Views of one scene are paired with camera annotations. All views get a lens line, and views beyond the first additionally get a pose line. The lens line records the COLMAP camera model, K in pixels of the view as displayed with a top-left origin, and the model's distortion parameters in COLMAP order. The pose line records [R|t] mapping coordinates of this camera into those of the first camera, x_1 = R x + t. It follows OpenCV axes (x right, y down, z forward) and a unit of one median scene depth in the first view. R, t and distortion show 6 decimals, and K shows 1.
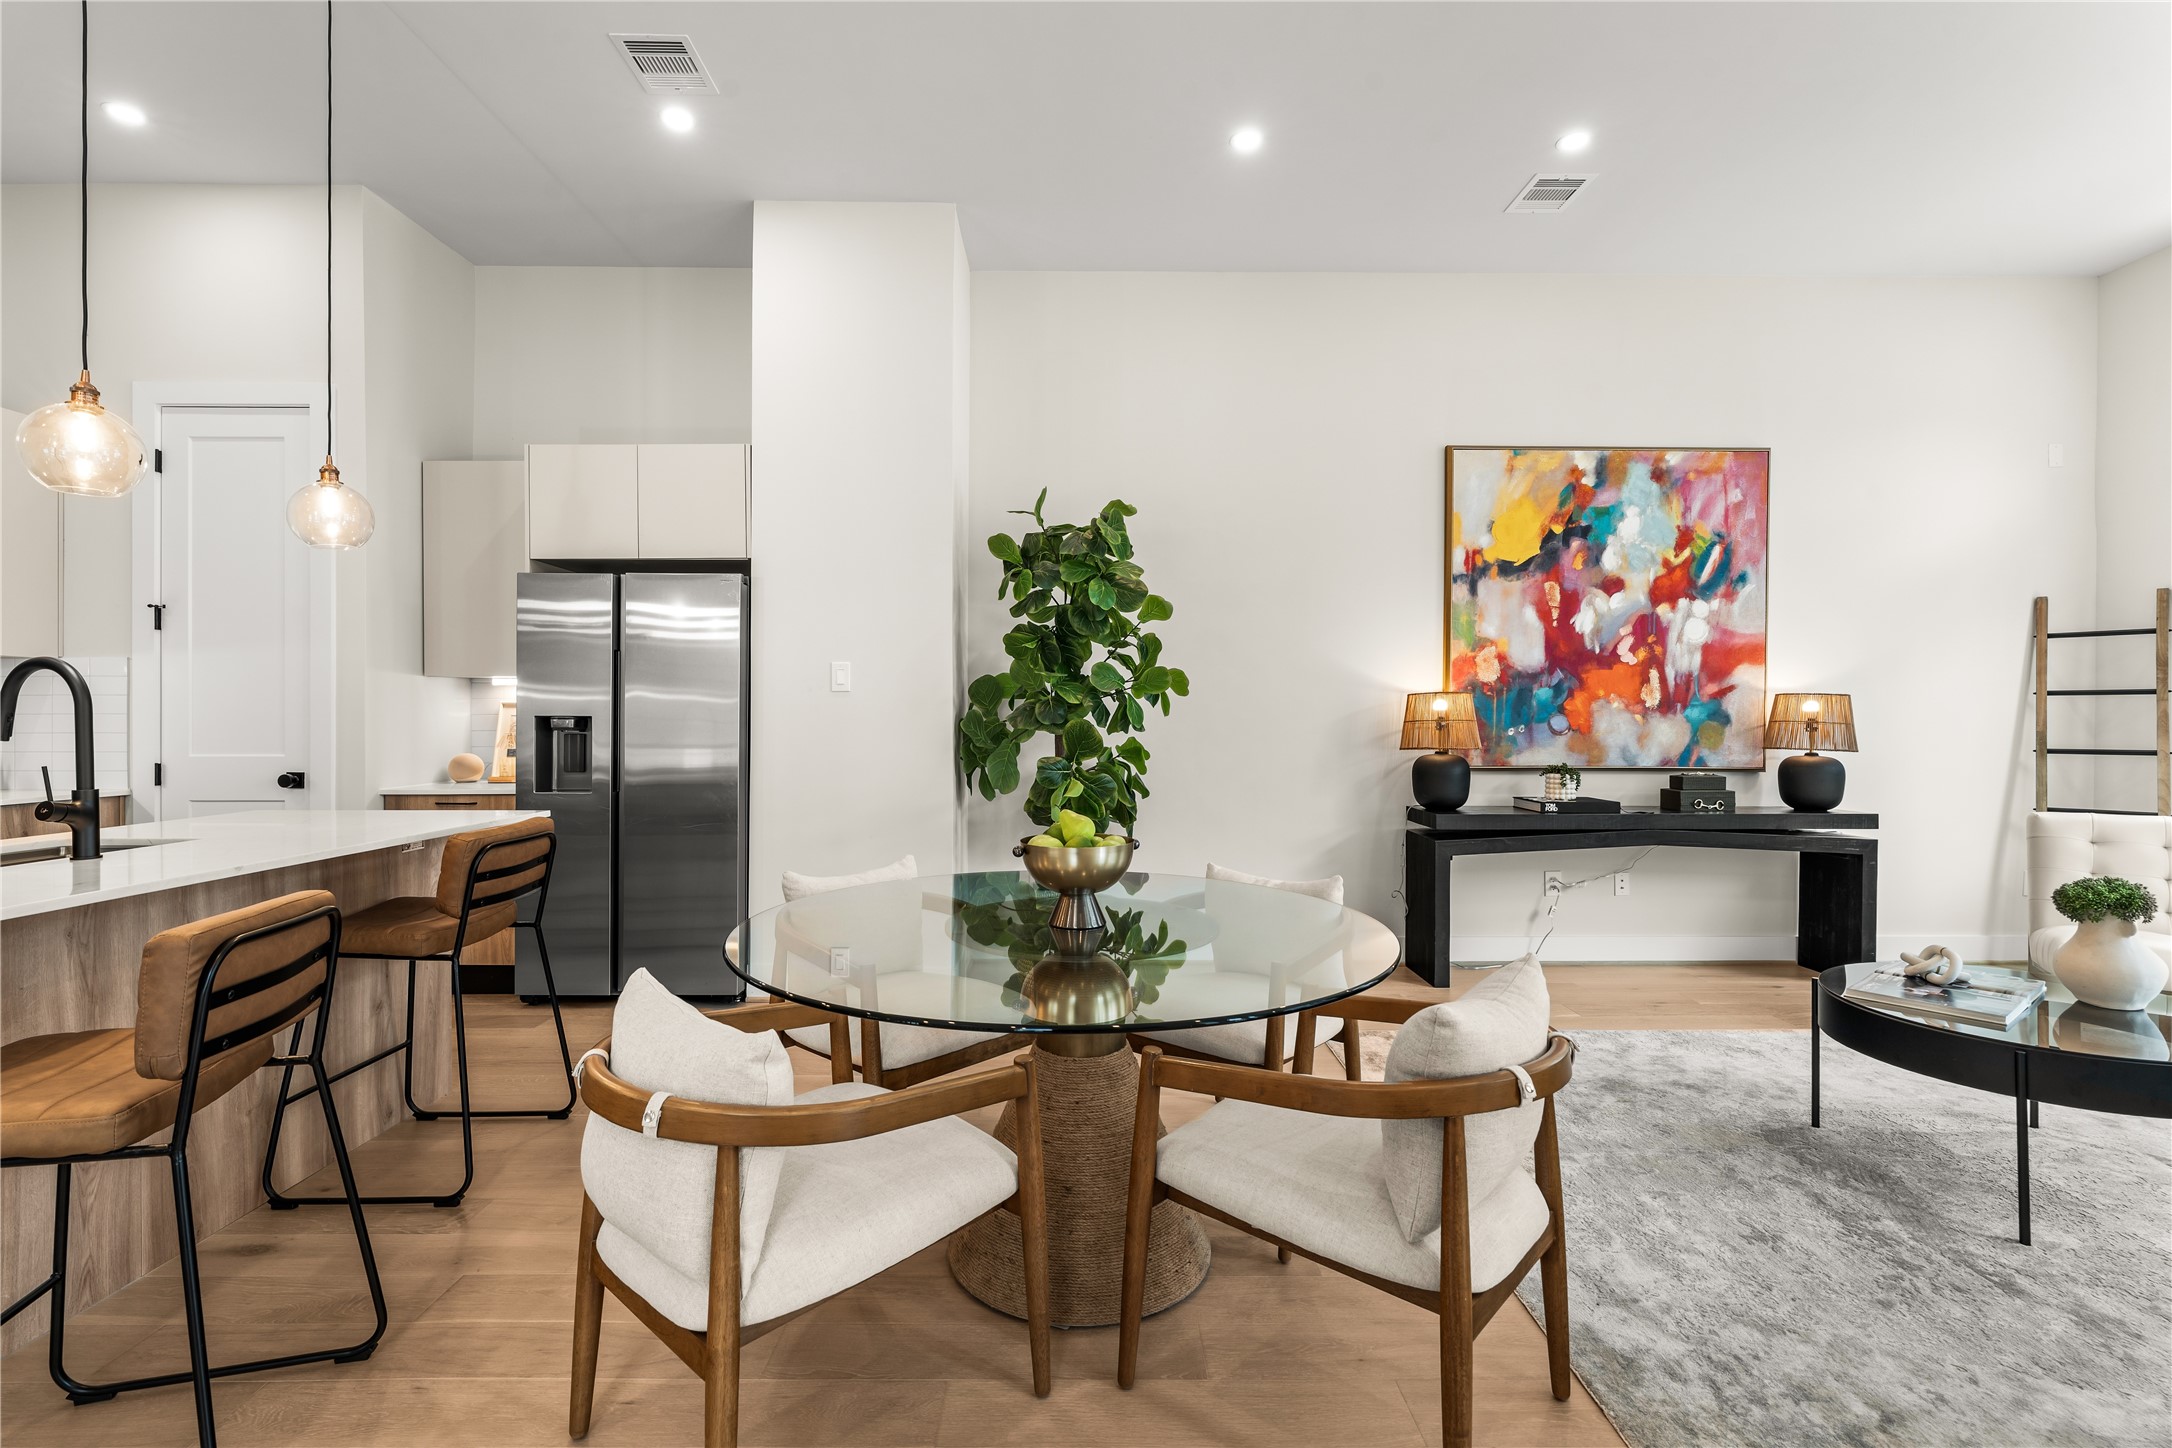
lens RADIAL K [[975.2, 0, 1083.6], [0, 975.2, 717.9], [0, 0, 1]] dist [-0.007599, 0.002982]
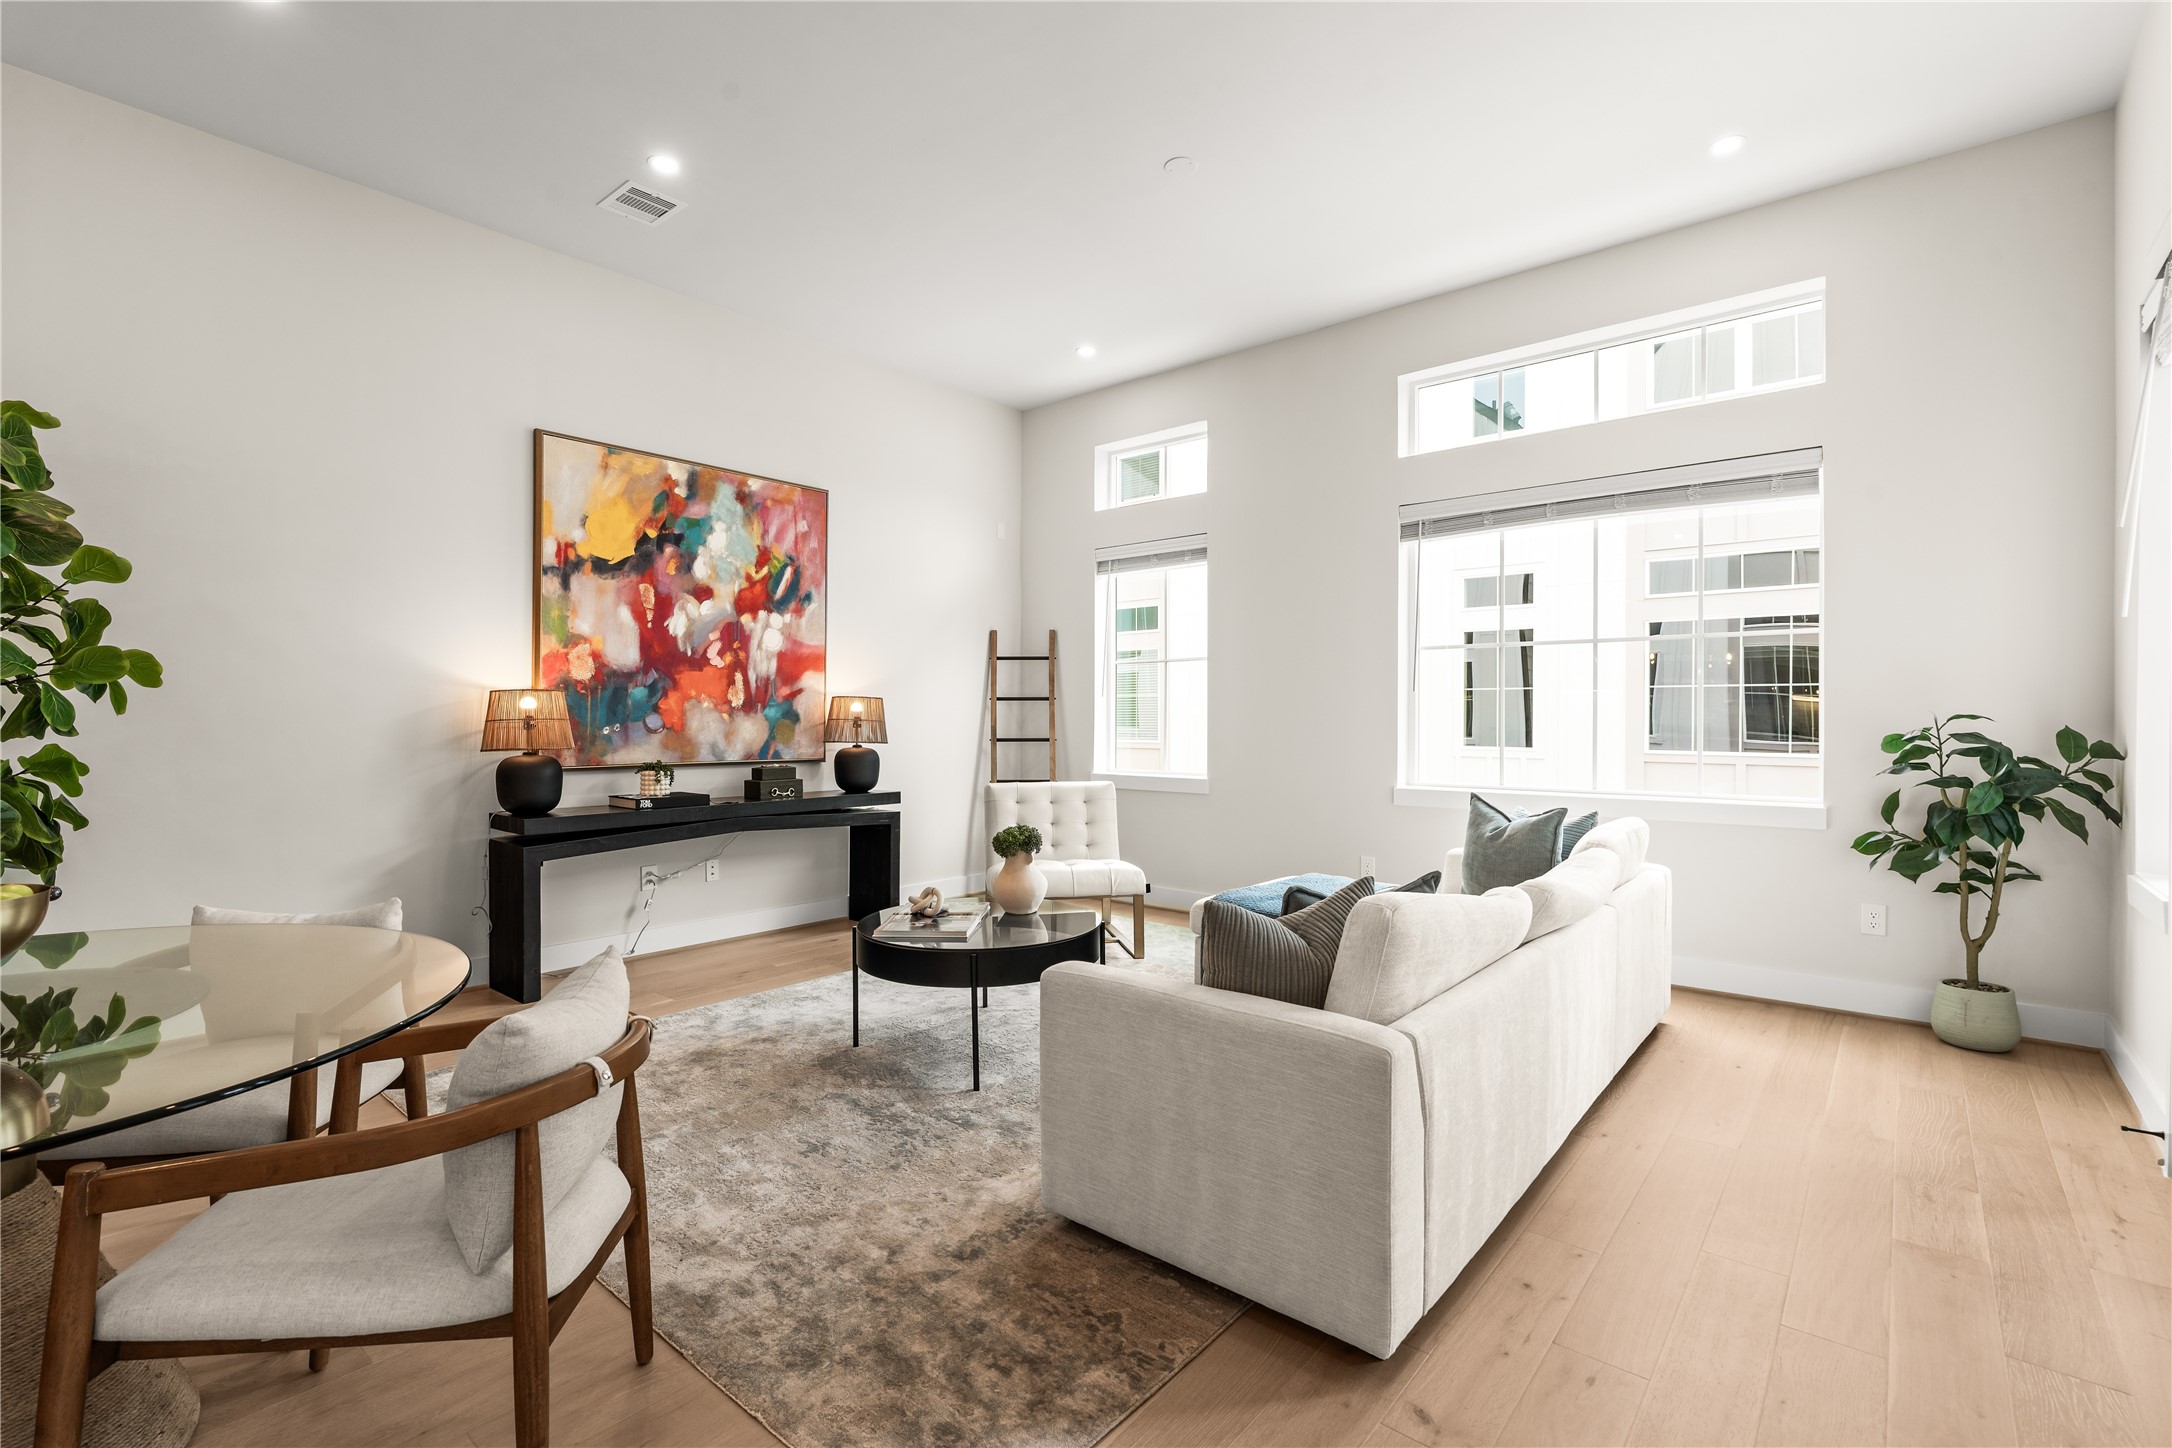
lens RADIAL K [[975.2, 0, 1088.0], [0, 975.2, 723.2], [0, 0, 1]] dist [-0.007599, 0.002982]
pose [[0.649927, -0.005665, 0.759975, 0.003171], [0.000778, 0.999977, 0.006788, 0.000270], [-0.759996, -0.003820, 0.649917, -0.022423]]
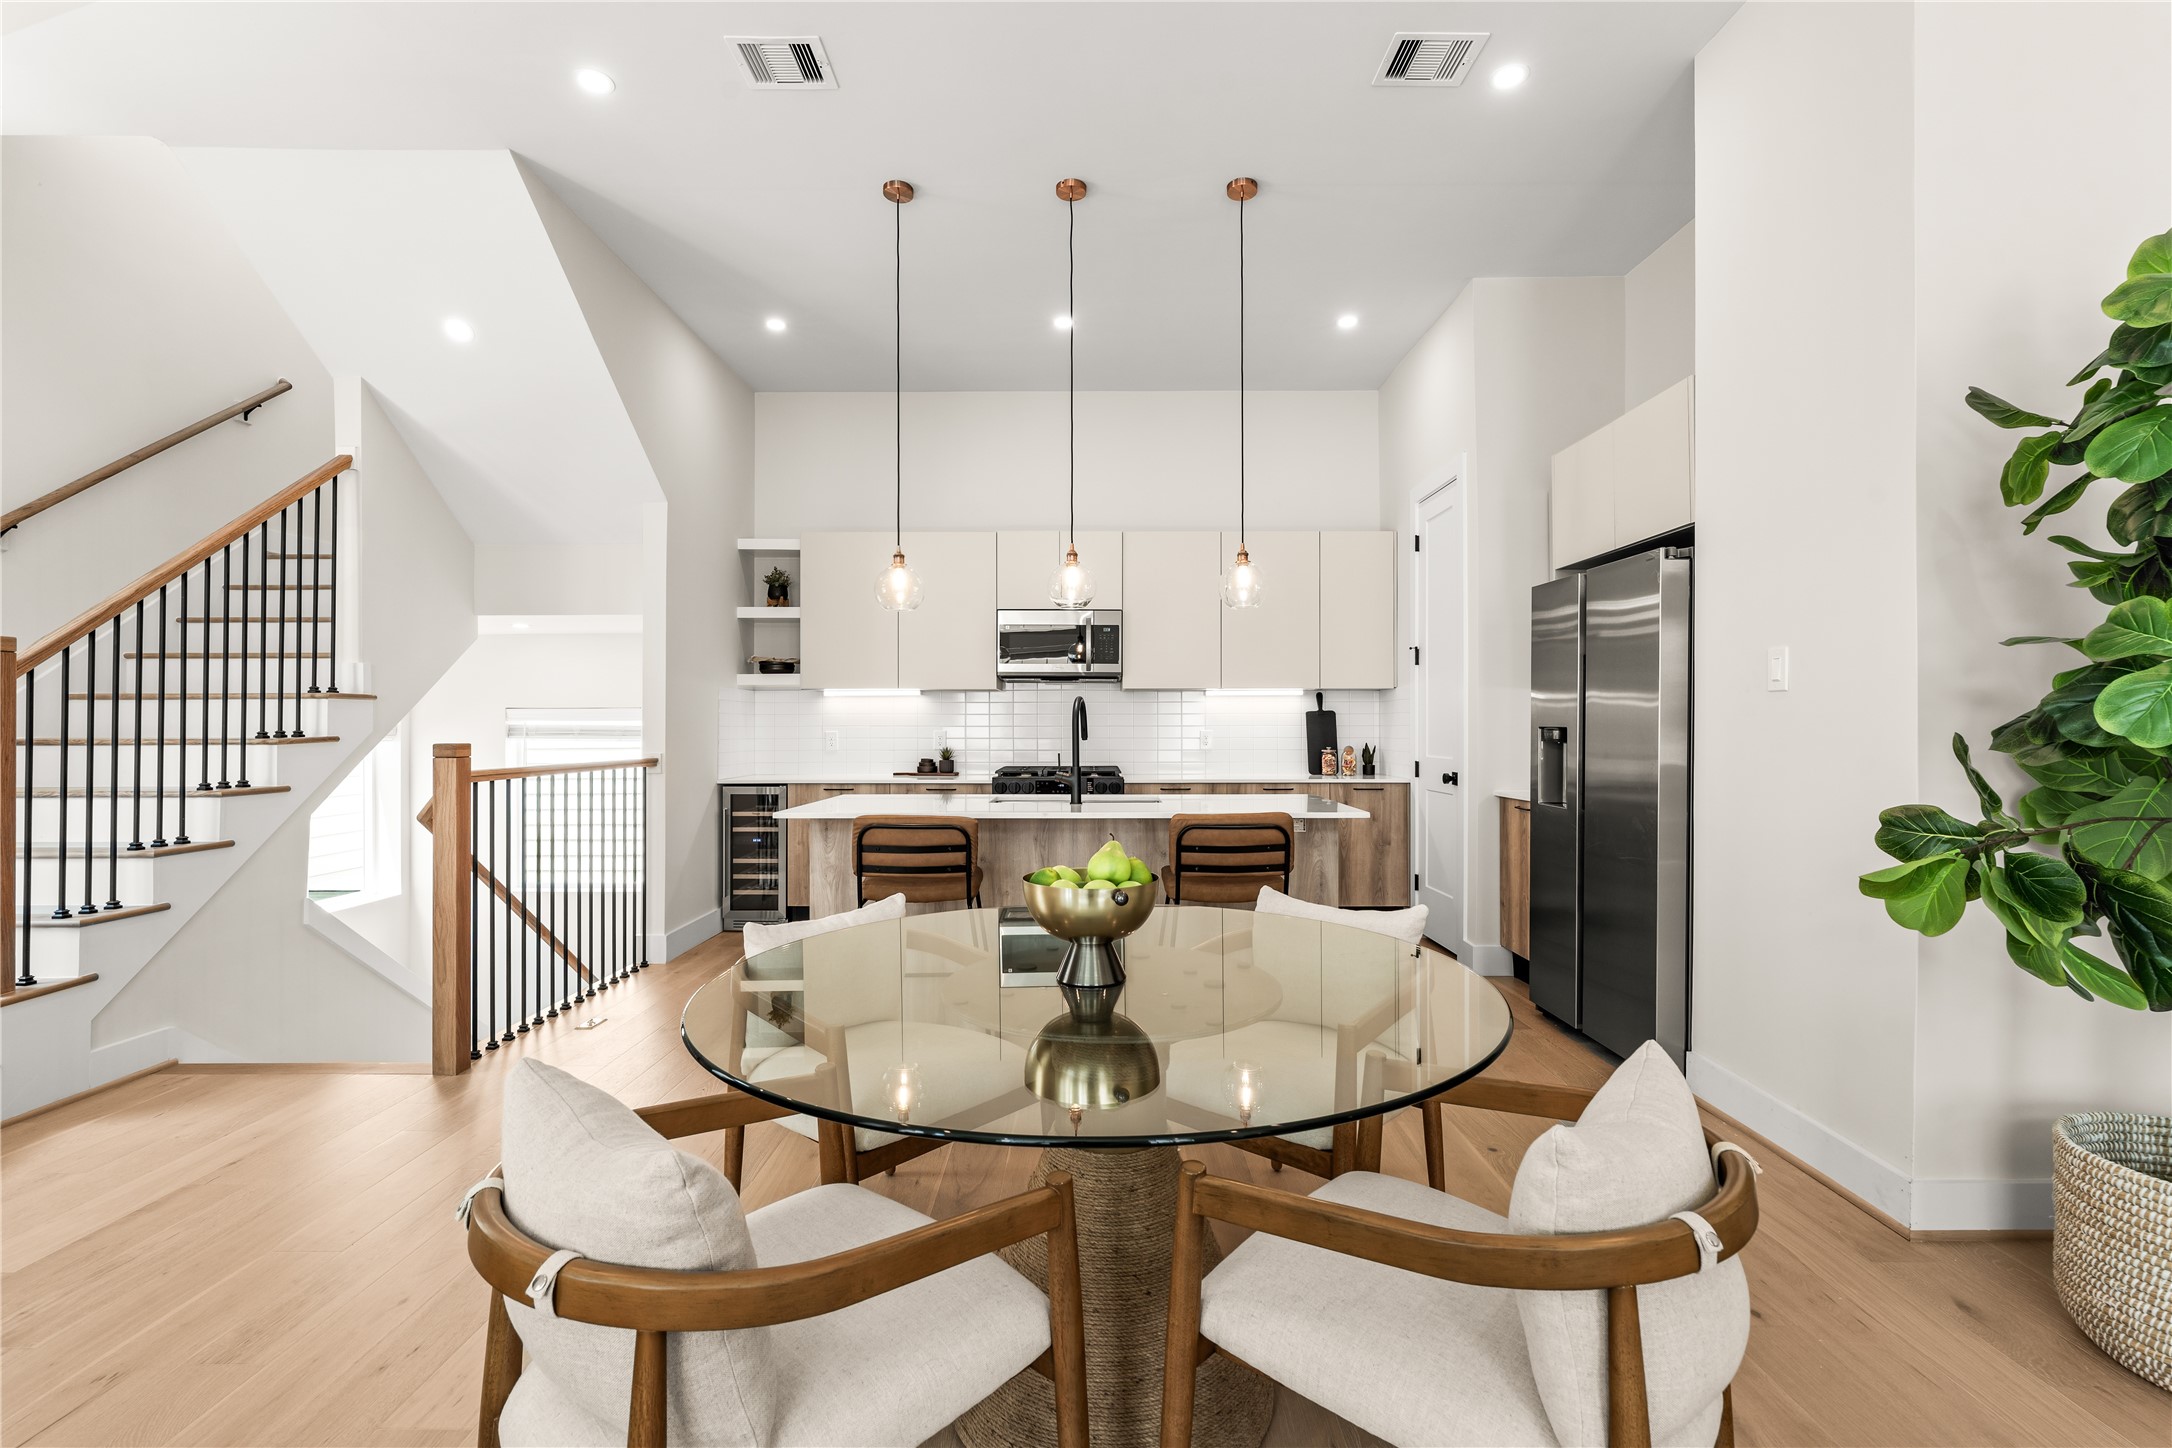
lens RADIAL K [[975.2, 0, 1088.3], [0, 975.2, 722.3], [0, 0, 1]] dist [-0.007599, 0.002982]
pose [[-0.011743, -0.004485, -0.999921, 0.407752], [-0.003535, 0.999984, -0.004444, -0.000629], [0.999925, 0.003483, -0.011759, 0.496040]]
